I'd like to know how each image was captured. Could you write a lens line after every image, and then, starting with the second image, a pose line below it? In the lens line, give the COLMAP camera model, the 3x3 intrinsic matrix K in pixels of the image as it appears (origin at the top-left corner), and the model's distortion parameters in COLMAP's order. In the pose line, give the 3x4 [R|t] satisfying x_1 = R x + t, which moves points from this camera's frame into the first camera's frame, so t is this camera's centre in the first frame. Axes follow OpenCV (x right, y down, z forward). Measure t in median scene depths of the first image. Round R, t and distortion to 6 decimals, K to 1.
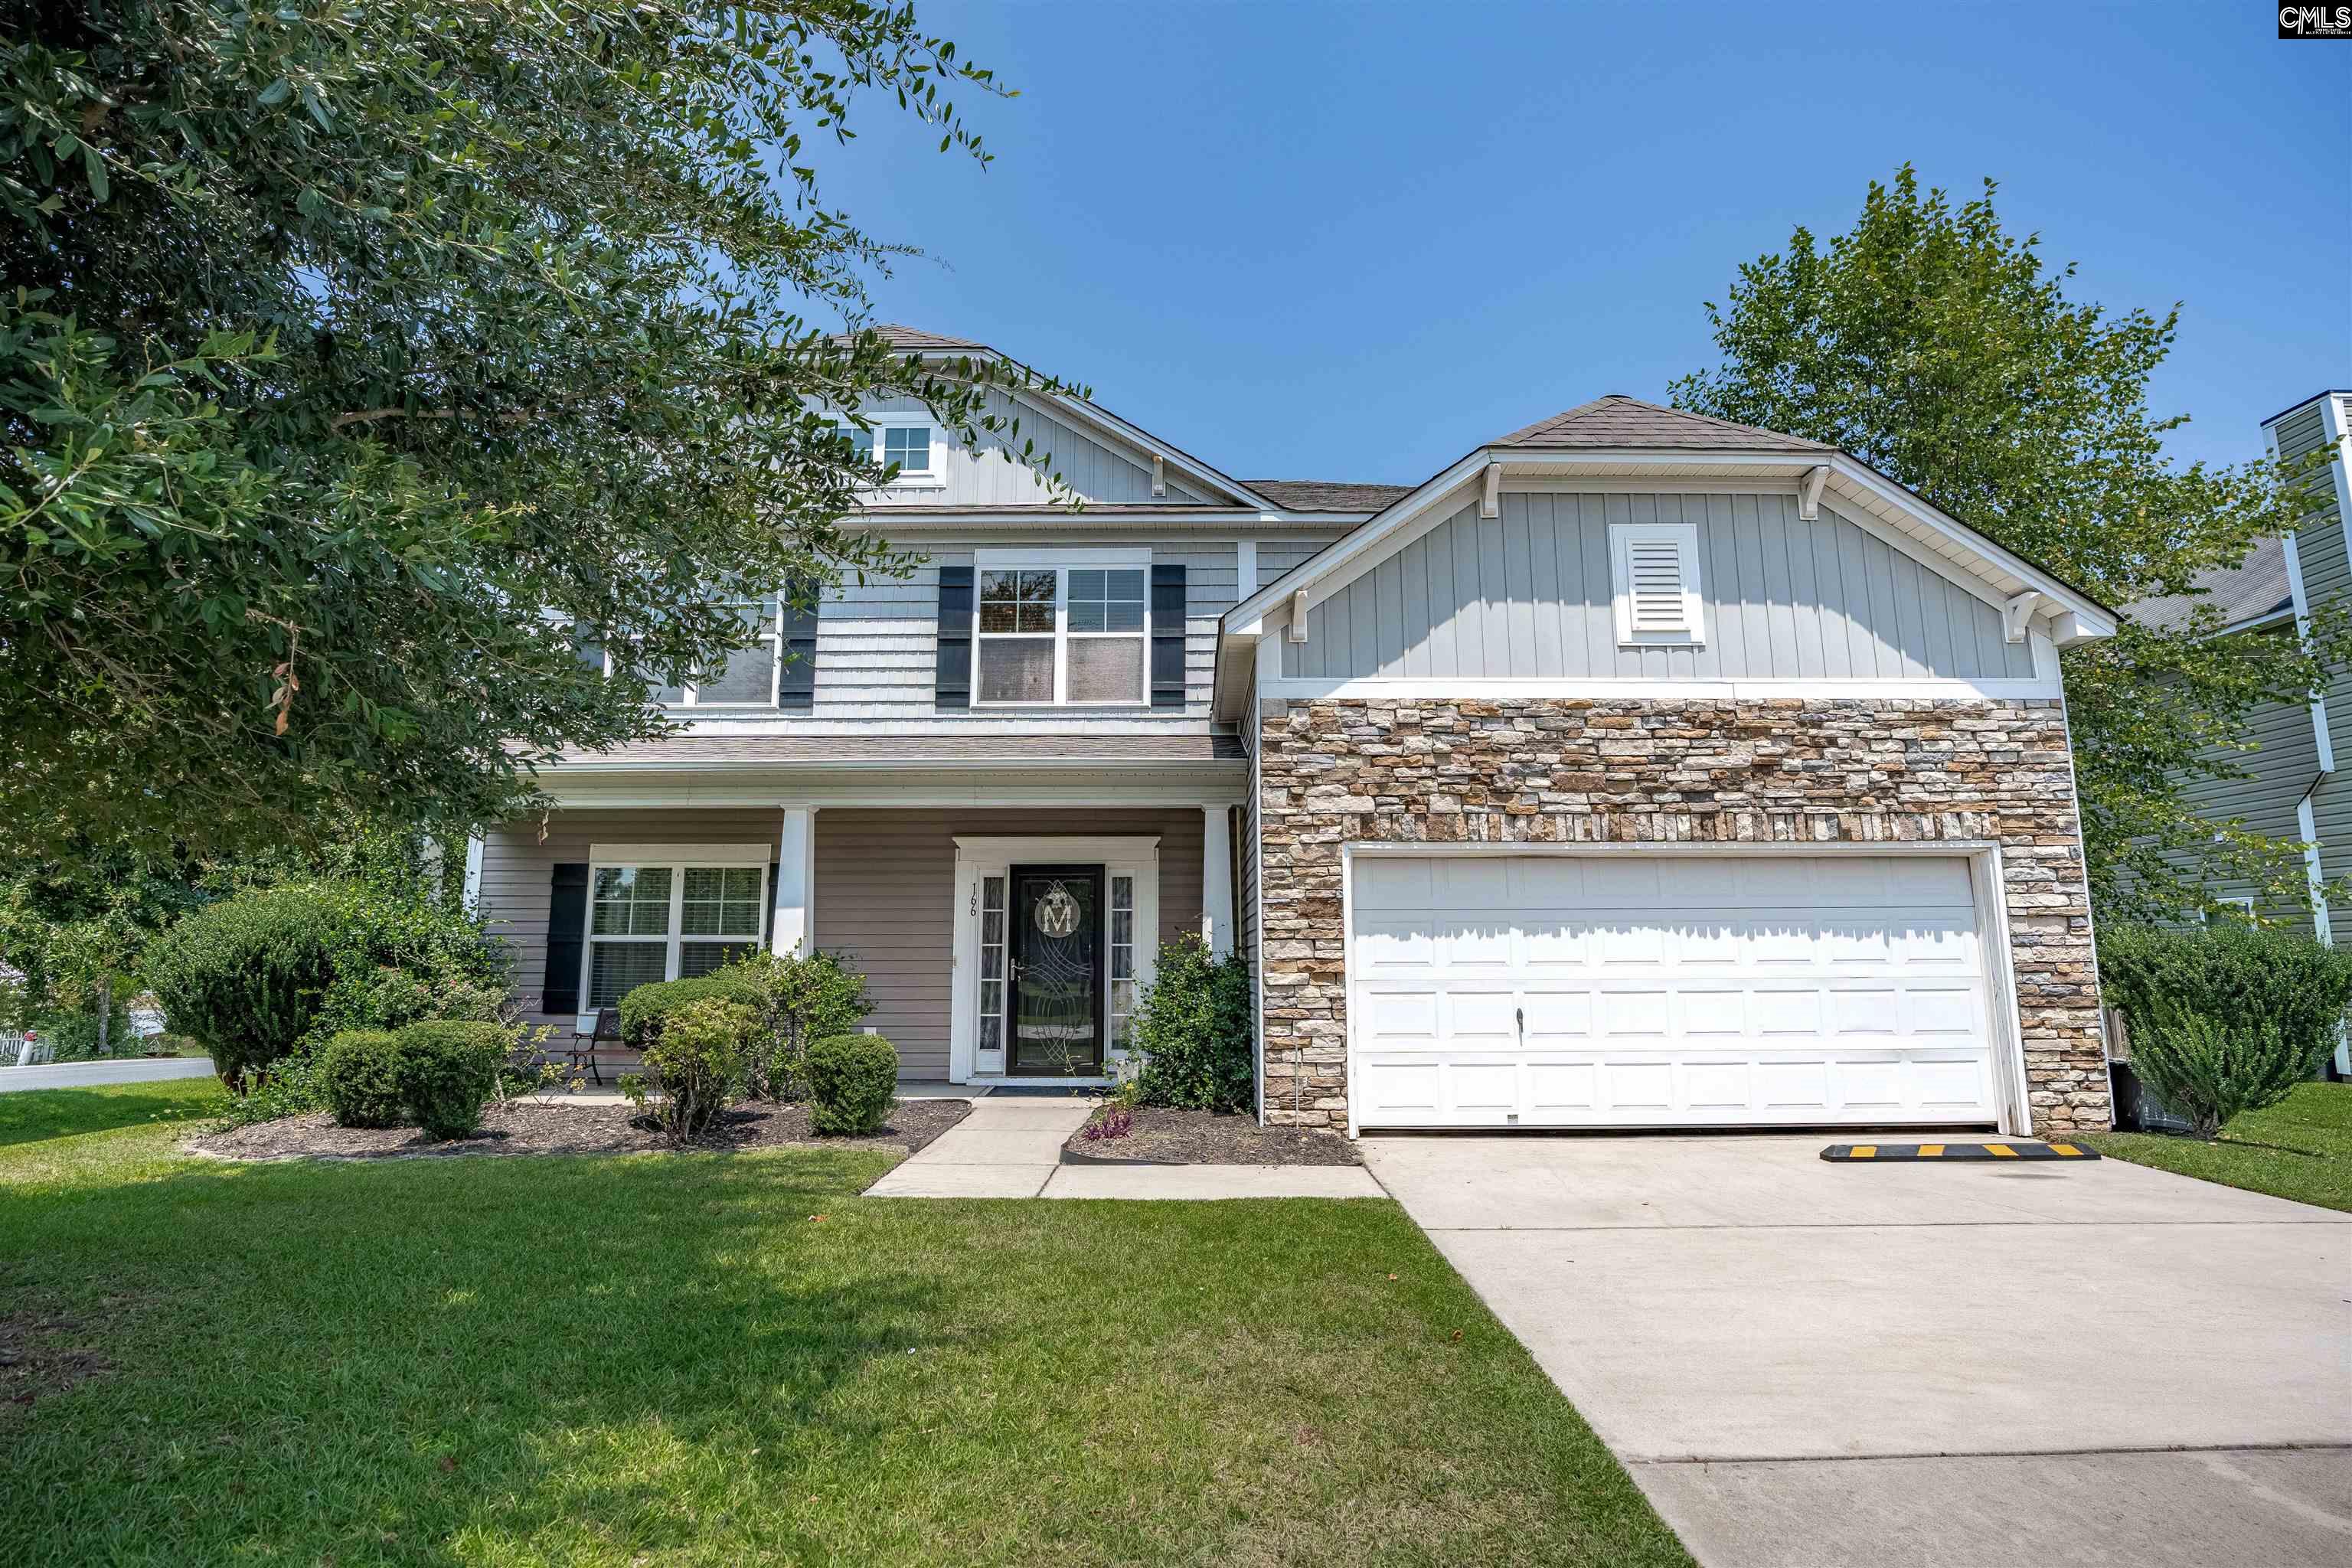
lens RADIAL K [[1088.0, 0, 1214.5], [0, 1088.0, 797.9], [0, 0, 1]] dist [-0.018157, 0.000255]
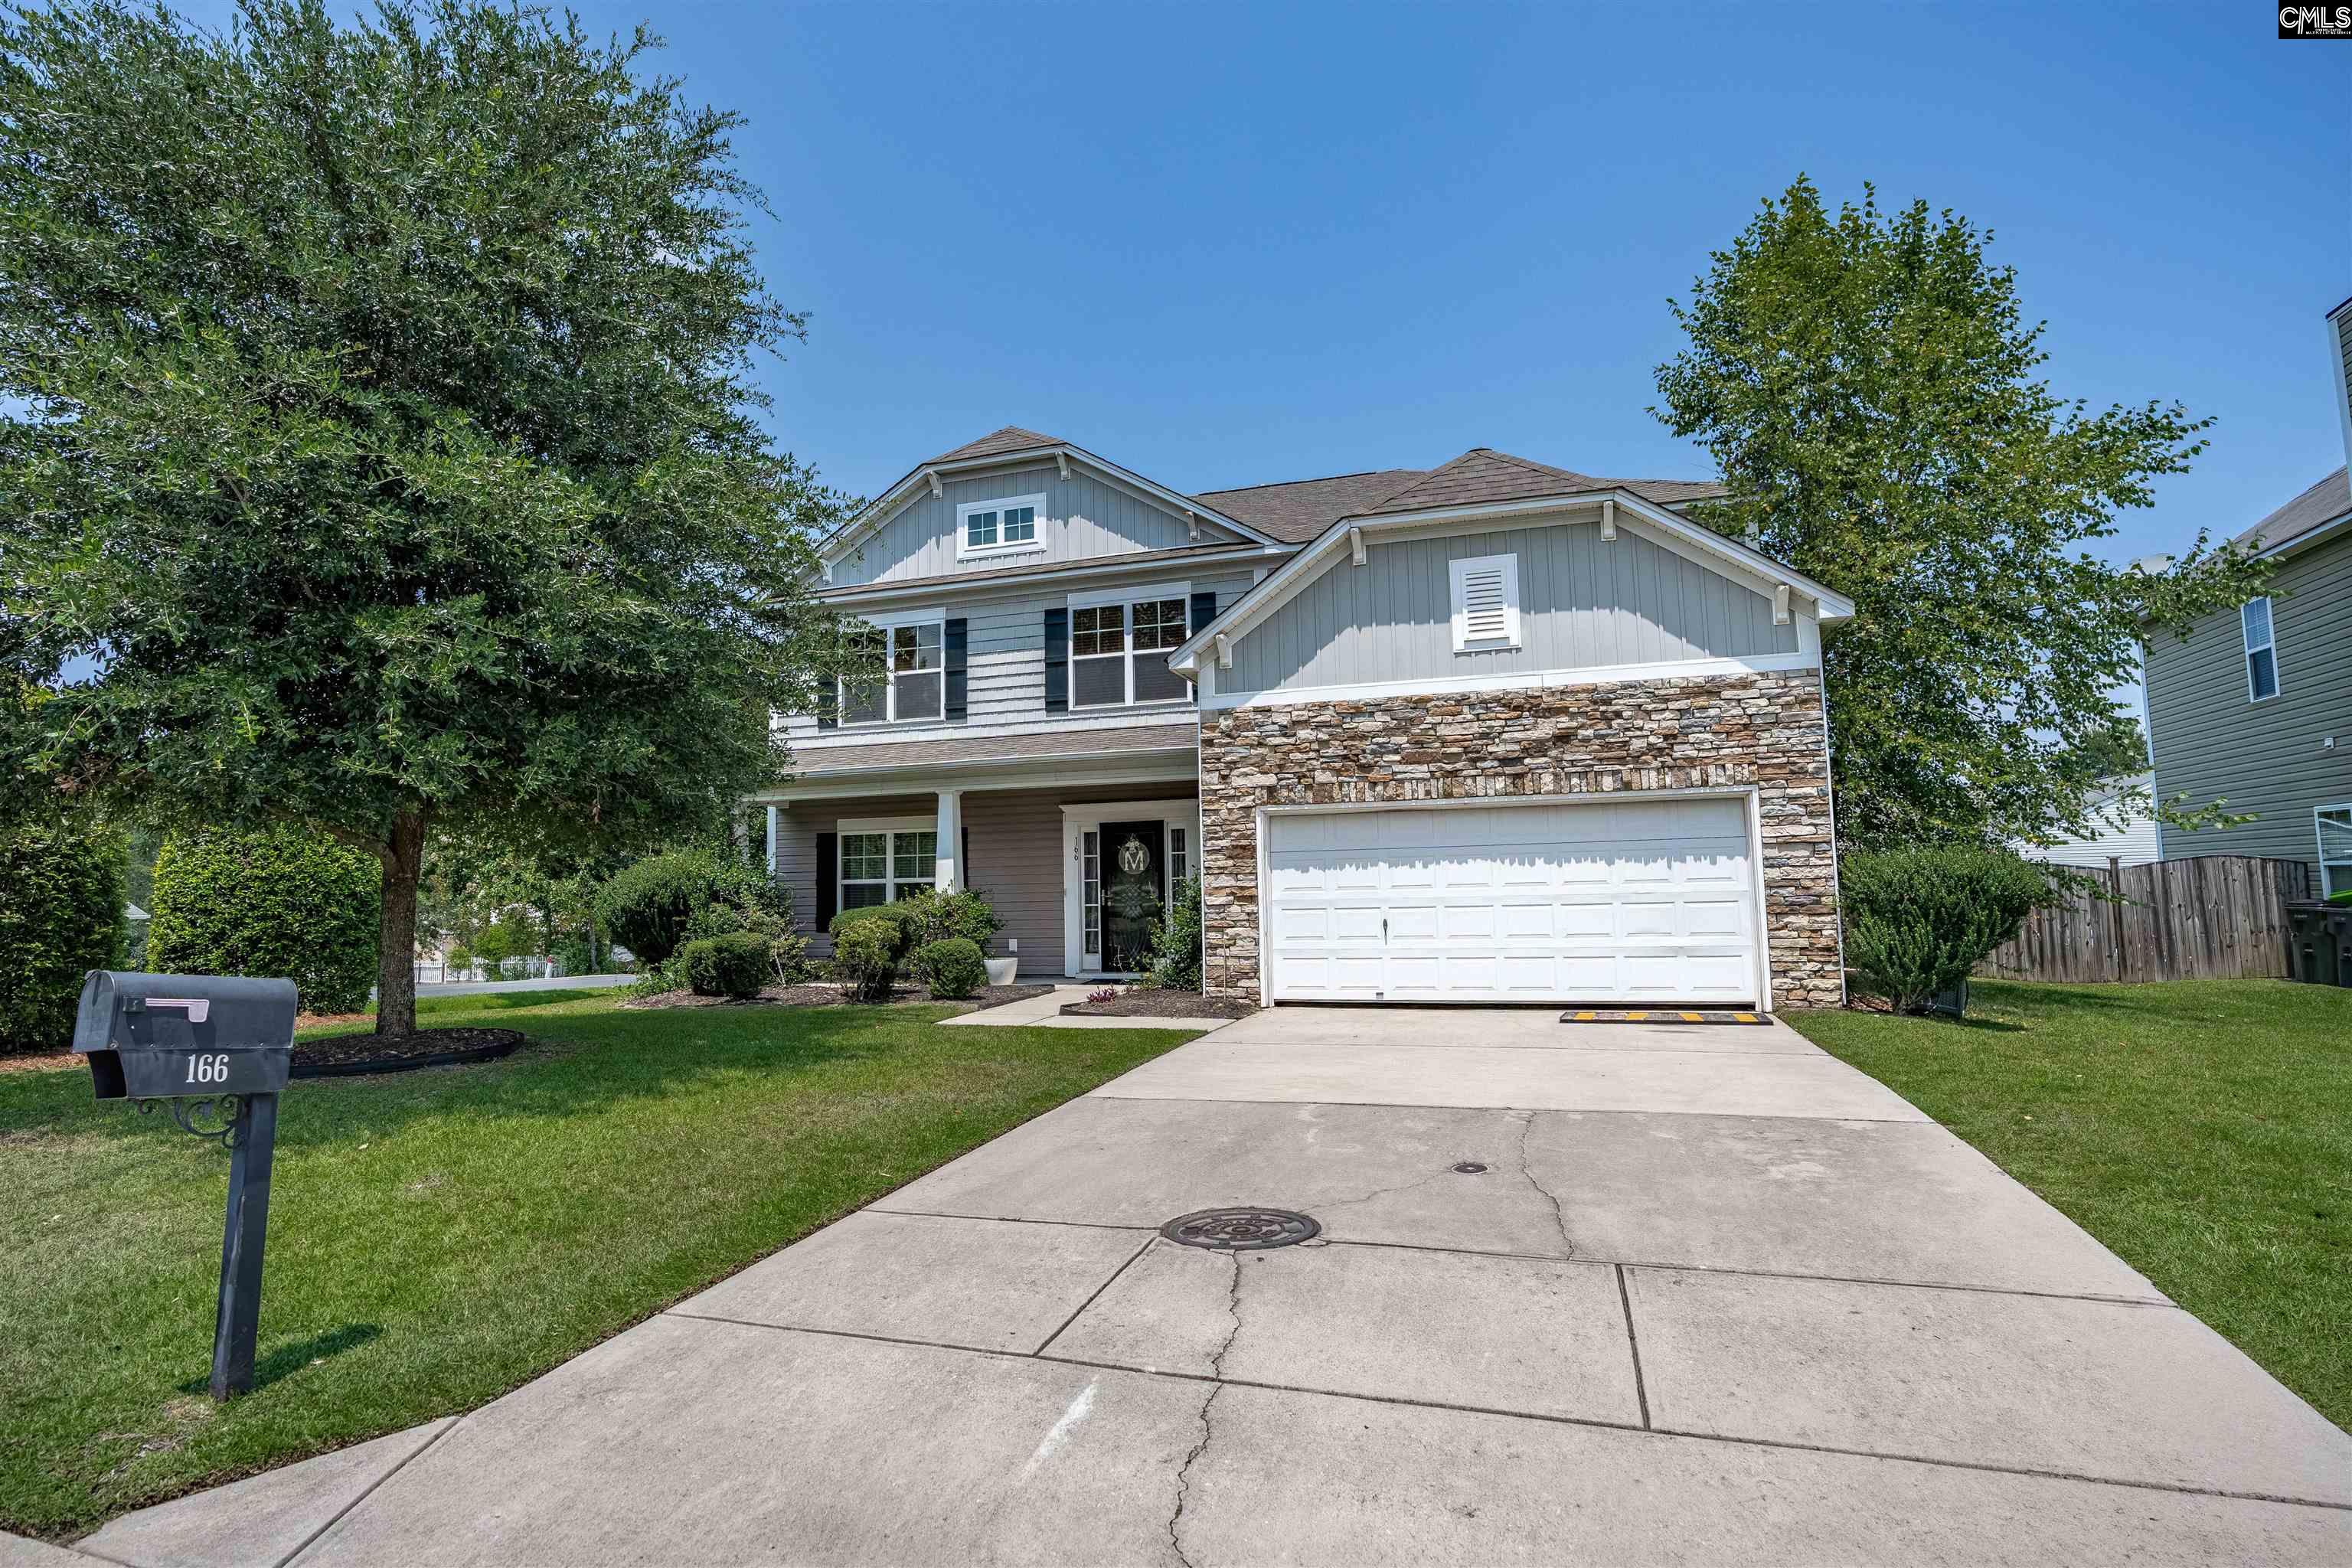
lens RADIAL K [[1088.0, 0, 1214.5], [0, 1088.0, 797.9], [0, 0, 1]] dist [-0.018157, 0.000255]
pose [[0.960182, -0.042230, -0.276164, 0.459655], [0.060257, 0.996547, 0.057118, -0.056322], [0.272798, -0.071485, 0.959412, -0.401436]]
